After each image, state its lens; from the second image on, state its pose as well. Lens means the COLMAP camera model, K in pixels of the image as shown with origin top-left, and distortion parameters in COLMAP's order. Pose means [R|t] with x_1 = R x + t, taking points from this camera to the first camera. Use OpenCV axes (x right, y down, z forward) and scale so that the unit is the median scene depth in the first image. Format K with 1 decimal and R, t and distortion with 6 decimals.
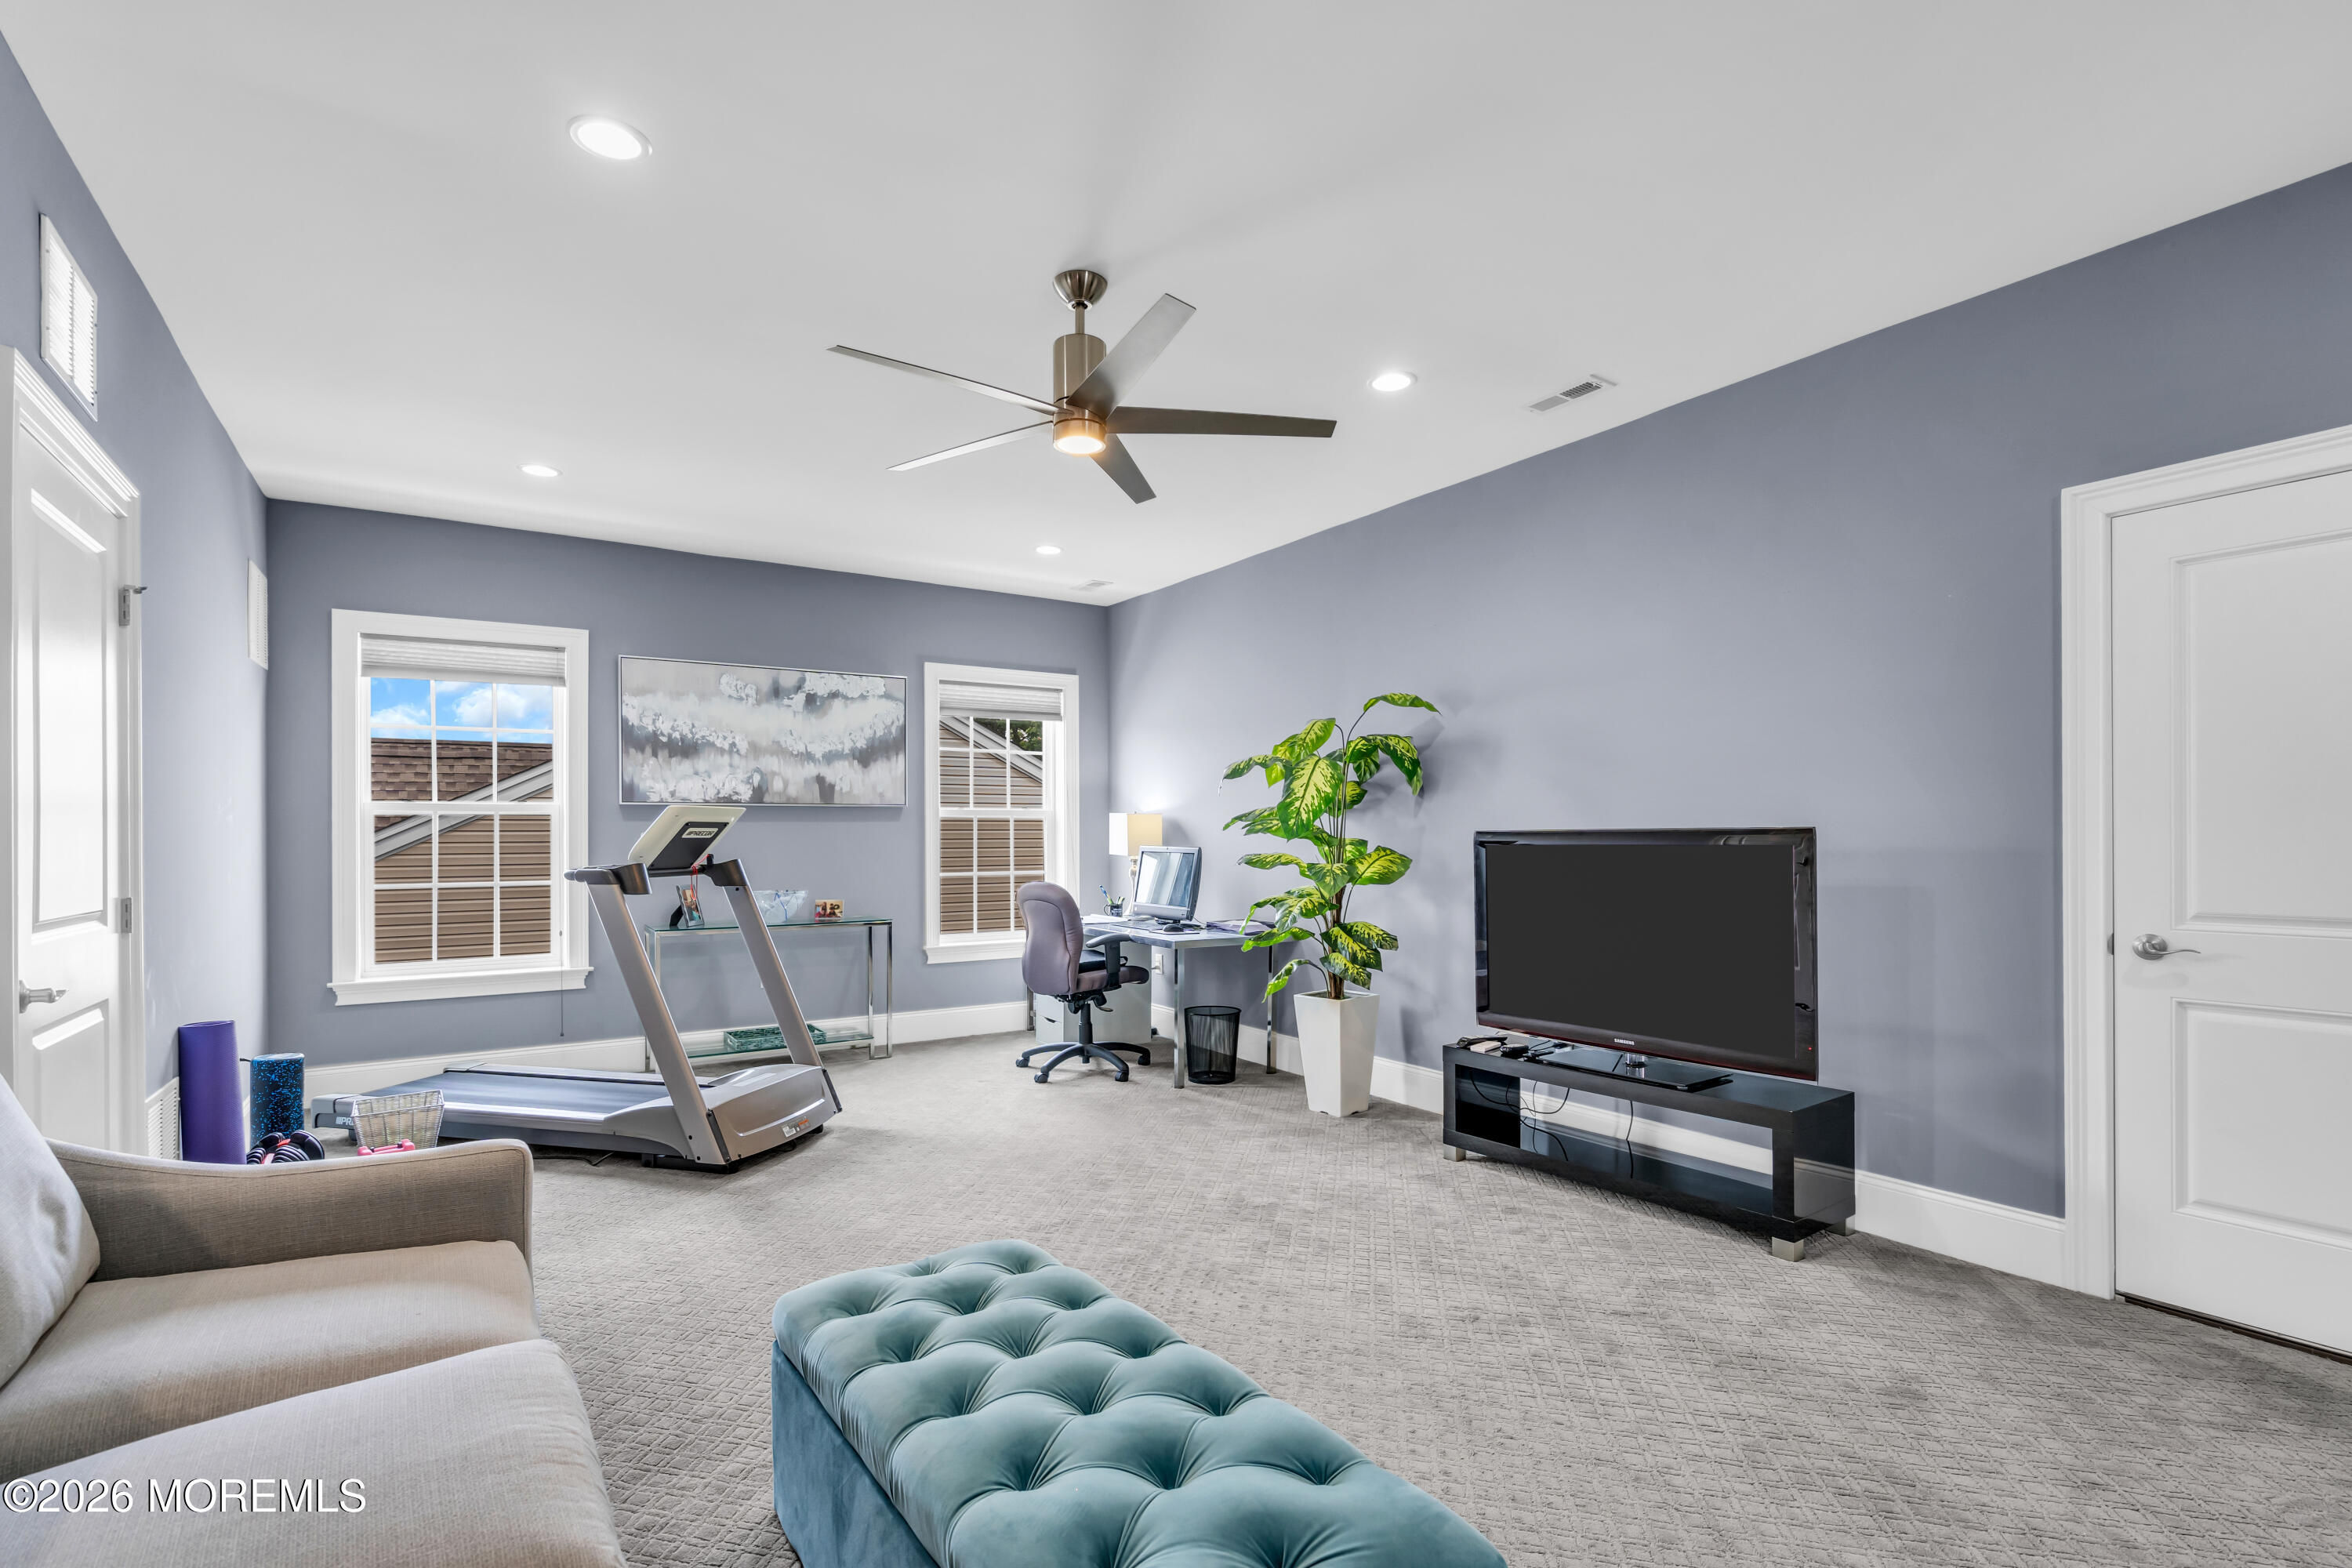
lens RADIAL K [[1085.2, 0, 1172.8], [0, 1085.2, 835.9], [0, 0, 1]] dist [-0.009879, -0.000442]
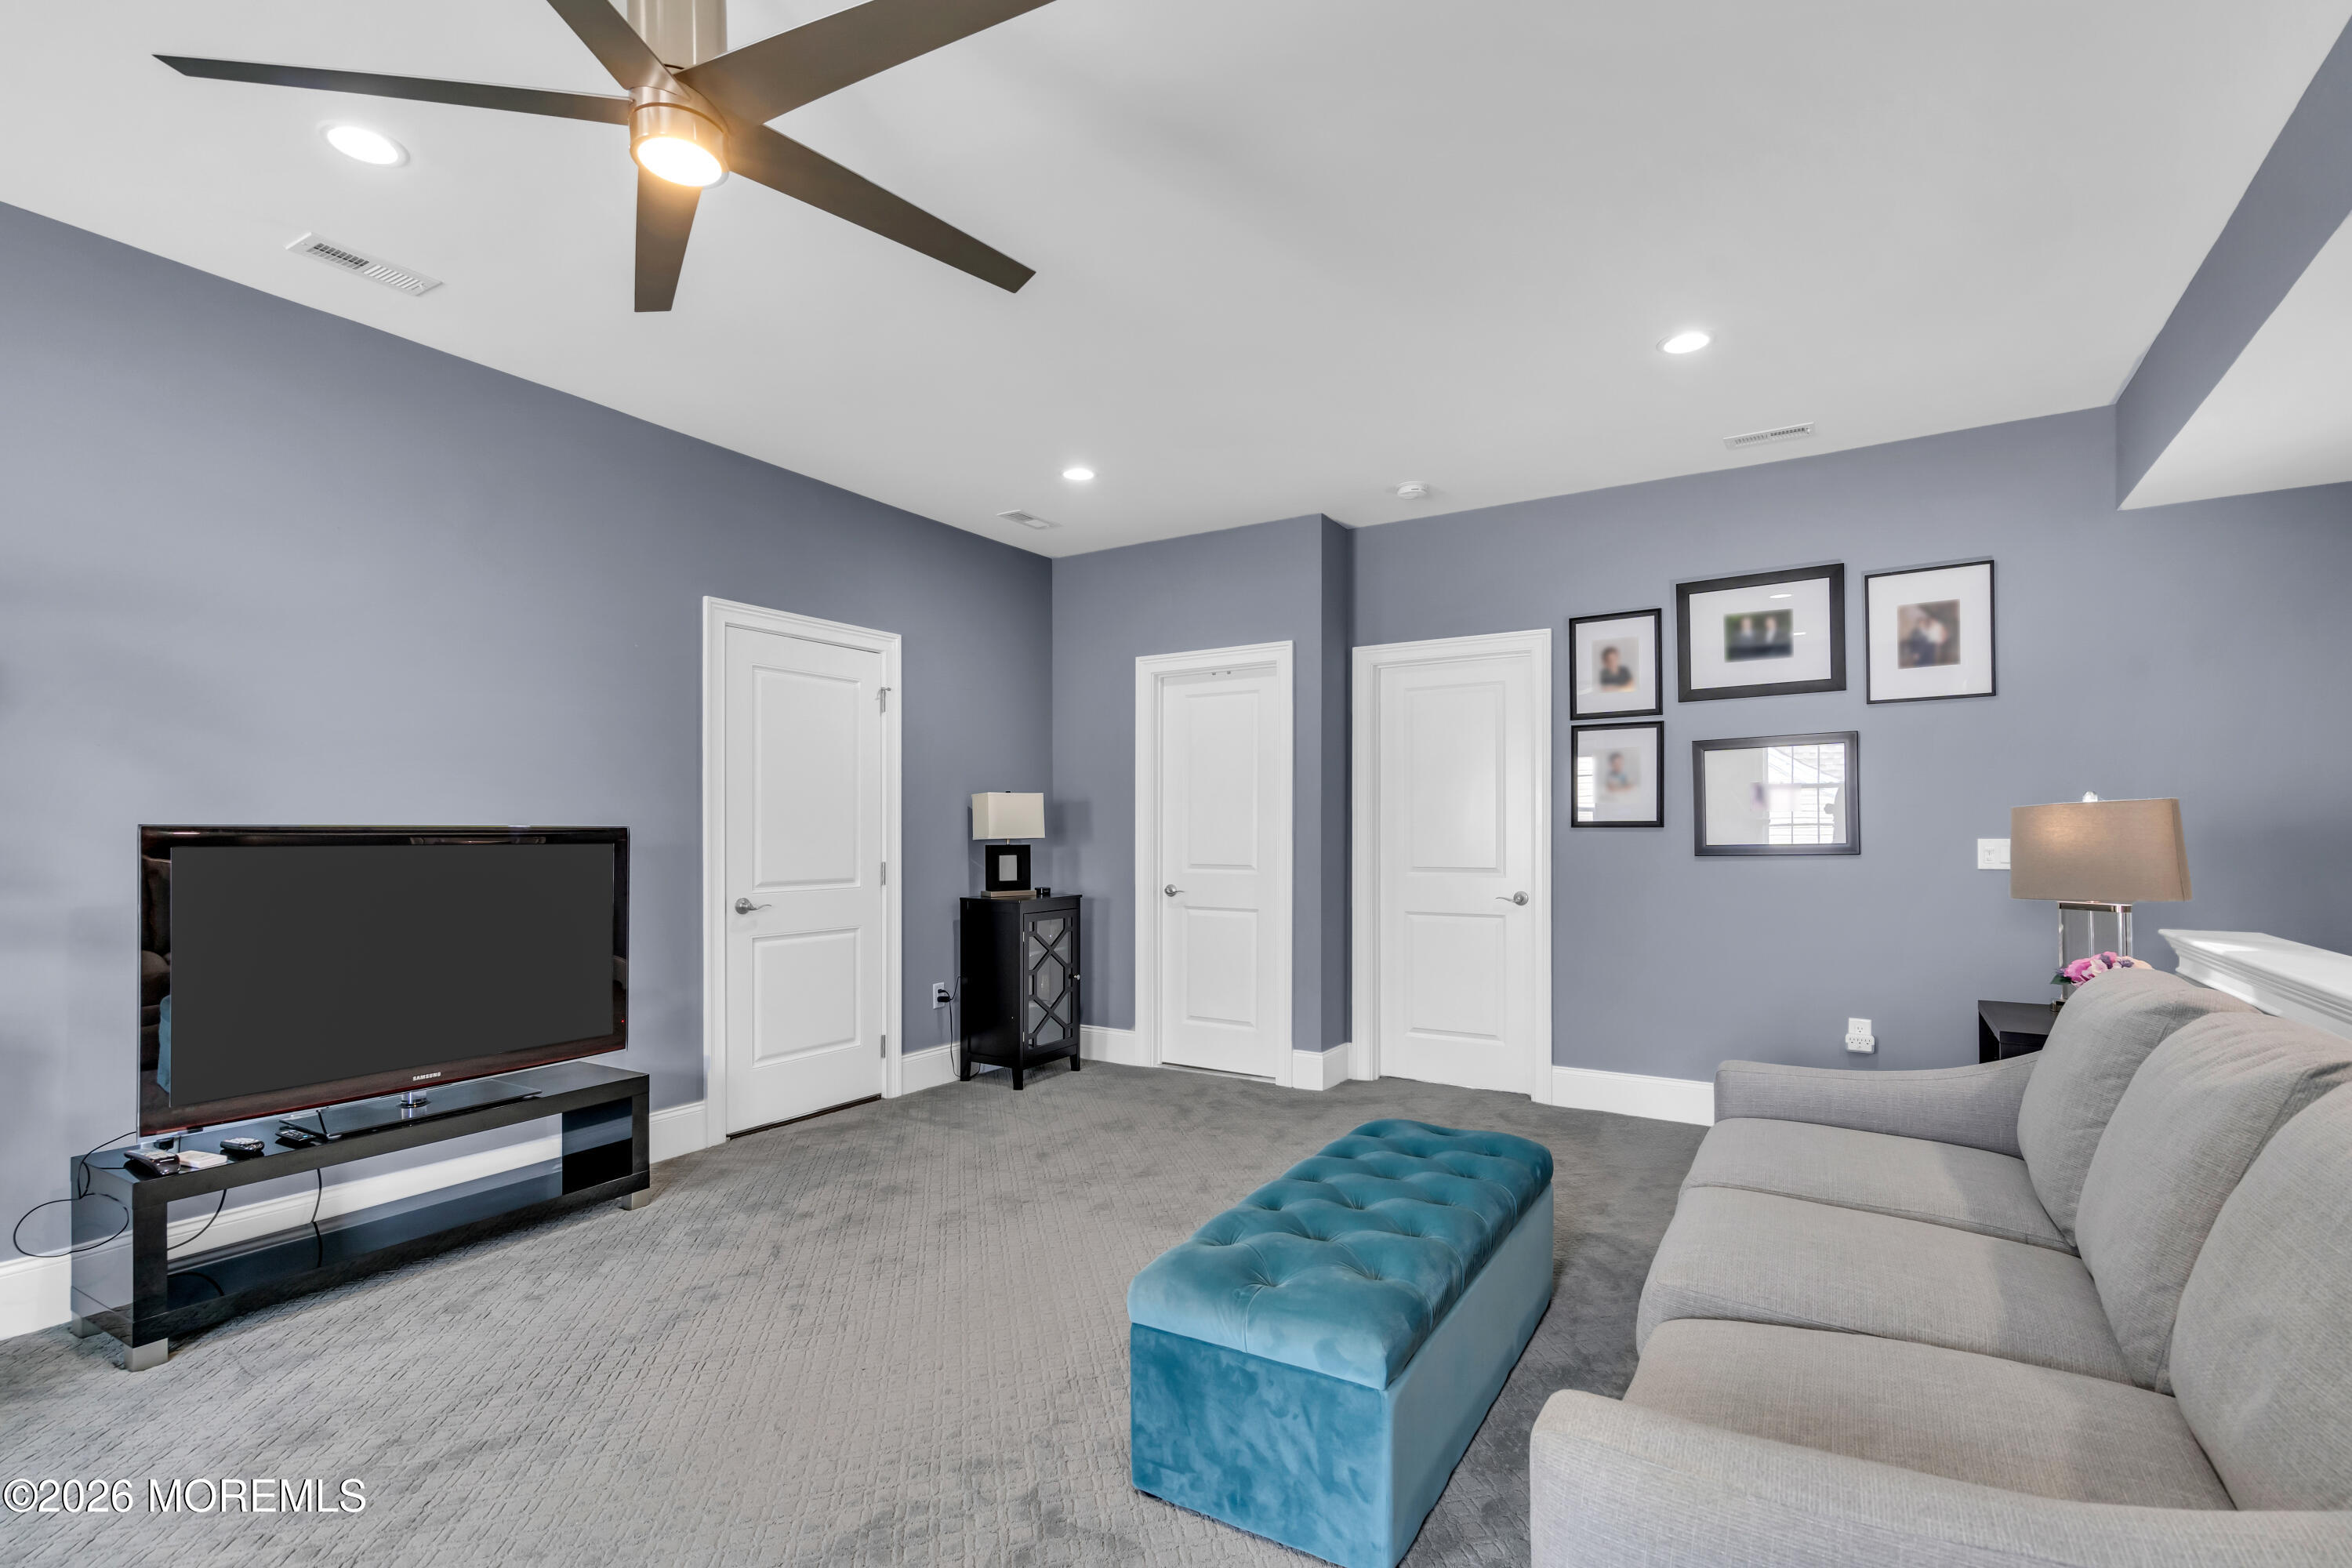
lens RADIAL K [[1085.2, 0, 1172.8], [0, 1085.2, 835.9], [0, 0, 1]] dist [-0.009879, -0.000442]
pose [[-0.418366, 0.003681, 0.908271, -0.740498], [0.002437, 0.999993, -0.002930, 0.005943], [-0.908275, 0.000987, -0.418372, 1.016108]]
